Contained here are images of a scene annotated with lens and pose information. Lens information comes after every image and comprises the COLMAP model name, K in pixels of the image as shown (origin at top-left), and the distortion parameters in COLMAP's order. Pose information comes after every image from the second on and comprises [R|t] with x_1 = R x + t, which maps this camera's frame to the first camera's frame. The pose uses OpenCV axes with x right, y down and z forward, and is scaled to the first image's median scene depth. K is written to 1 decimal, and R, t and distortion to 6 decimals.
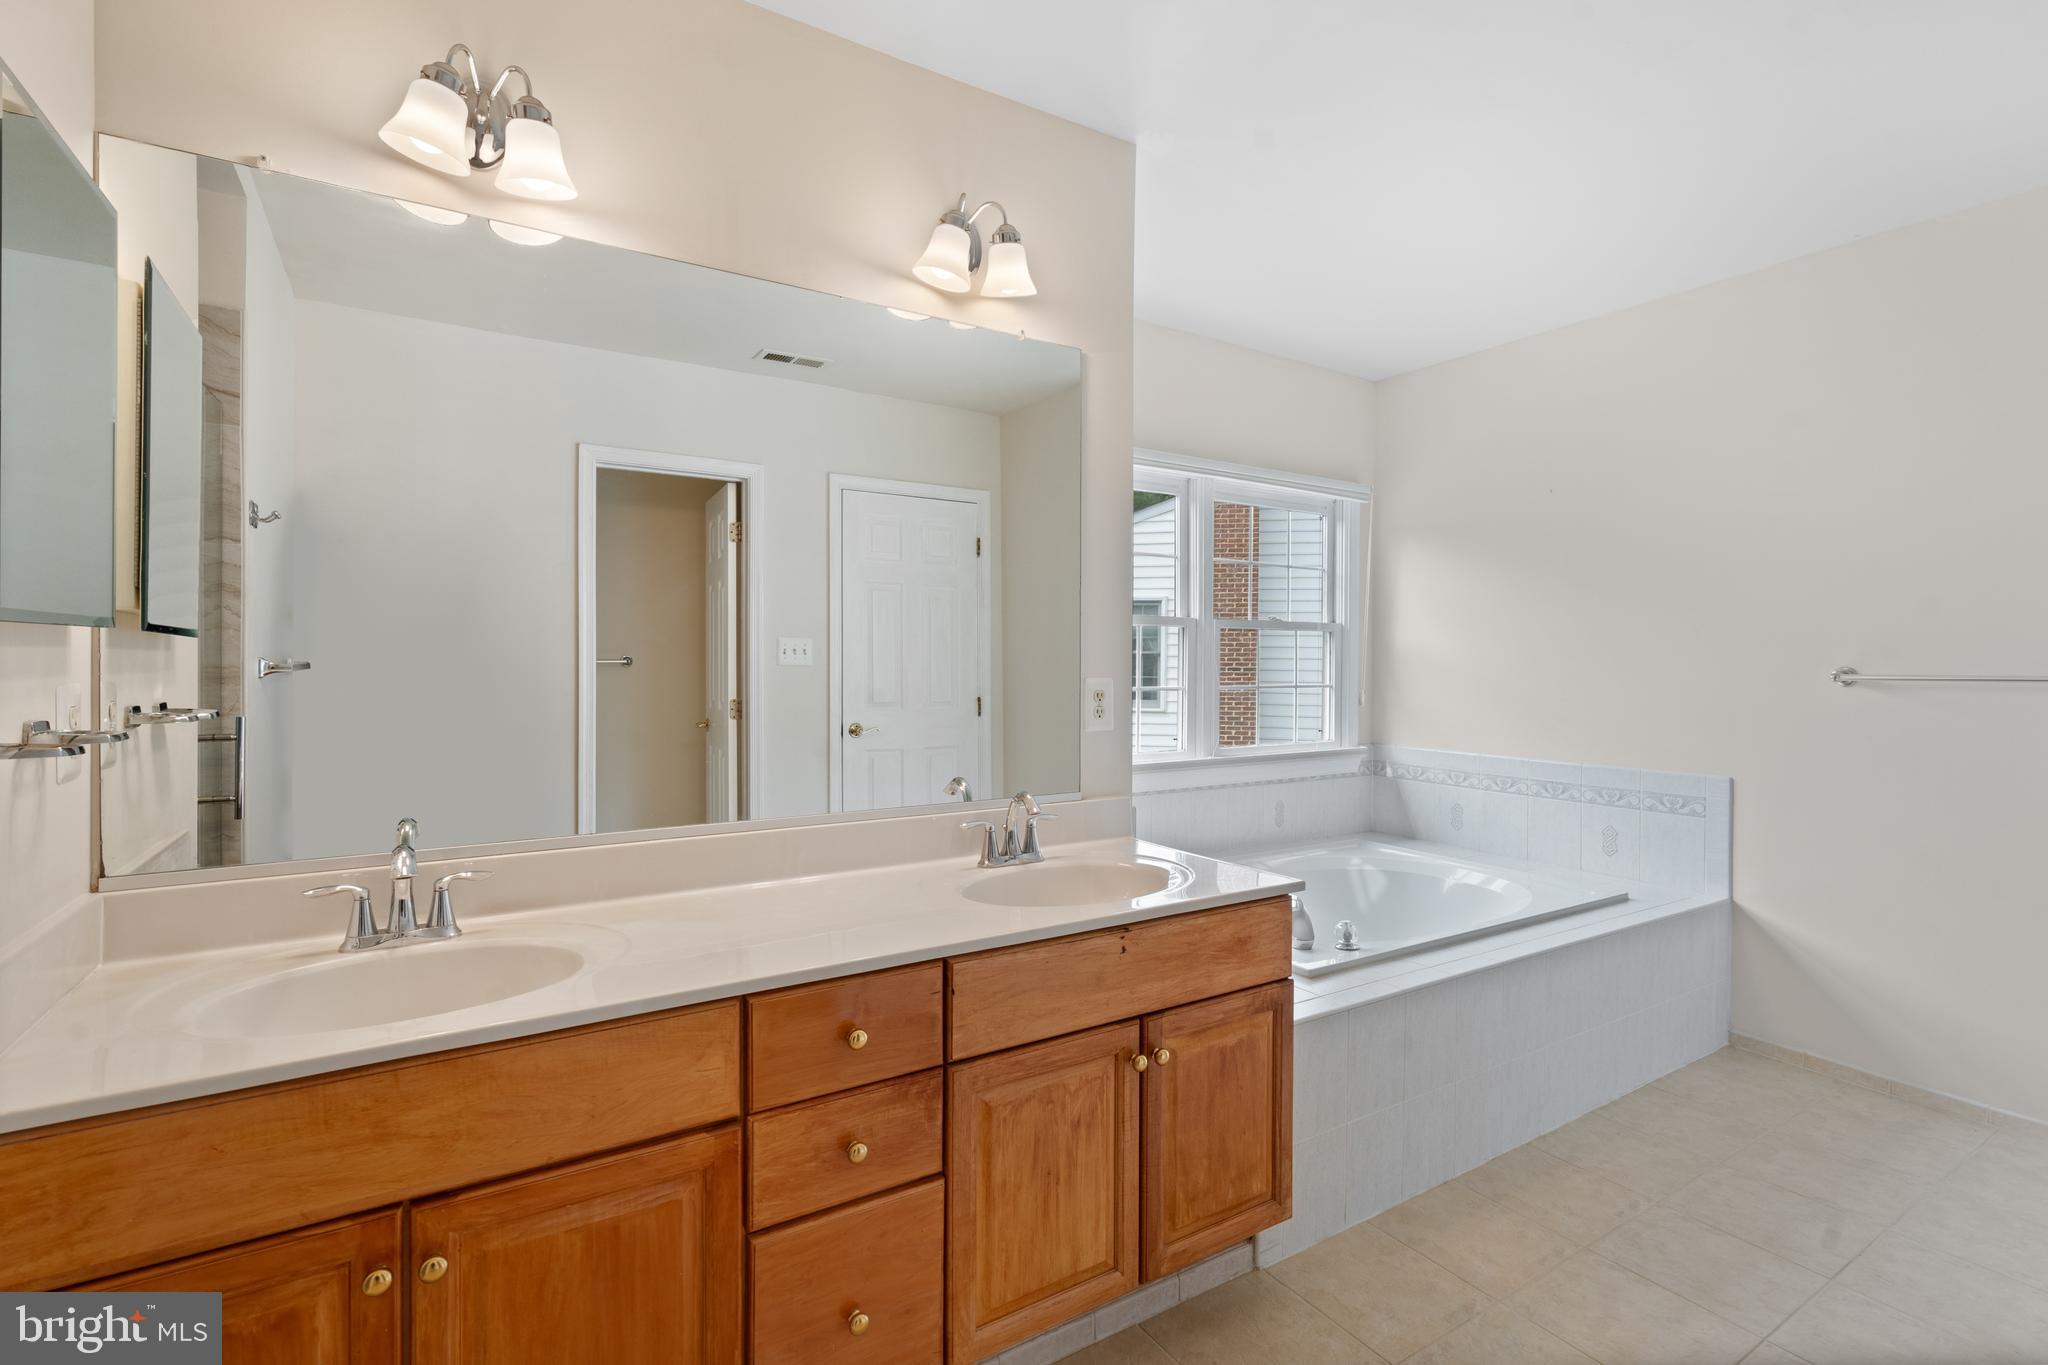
lens RADIAL K [[928.2, 0, 1021.0], [0, 928.2, 675.2], [0, 0, 1]] dist [-0.004858, 0.001586]
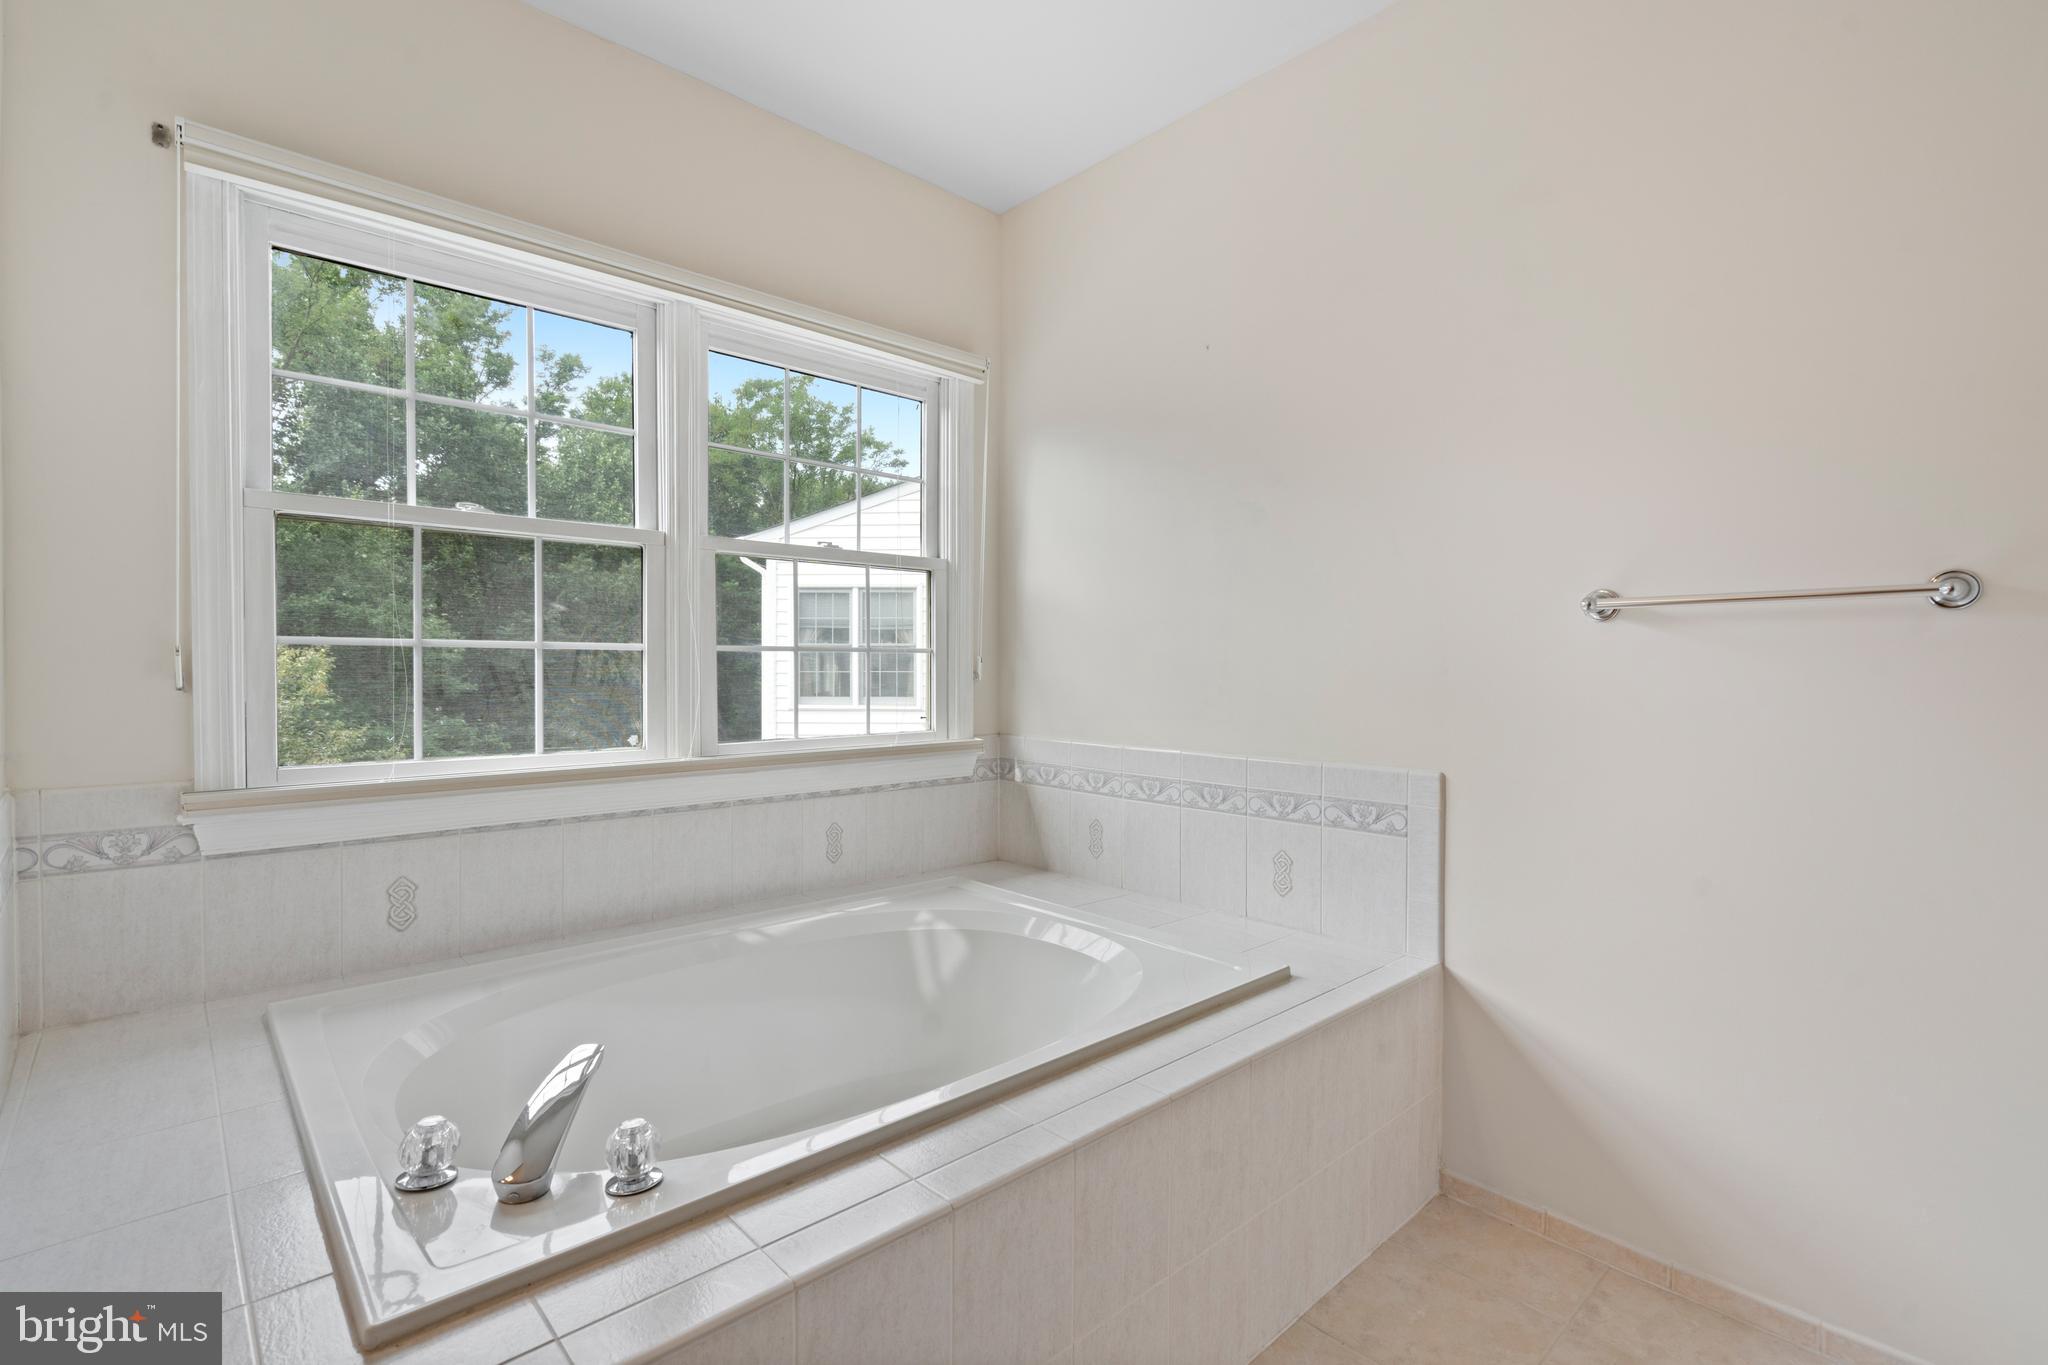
lens RADIAL K [[928.2, 0, 1020.5], [0, 928.2, 682.2], [0, 0, 1]] dist [-0.004858, 0.001586]
pose [[0.980039, -0.003961, 0.198764, 0.298359], [0.003531, 0.999991, 0.002513, 0.038148], [-0.198772, -0.001761, 0.980044, 0.362681]]
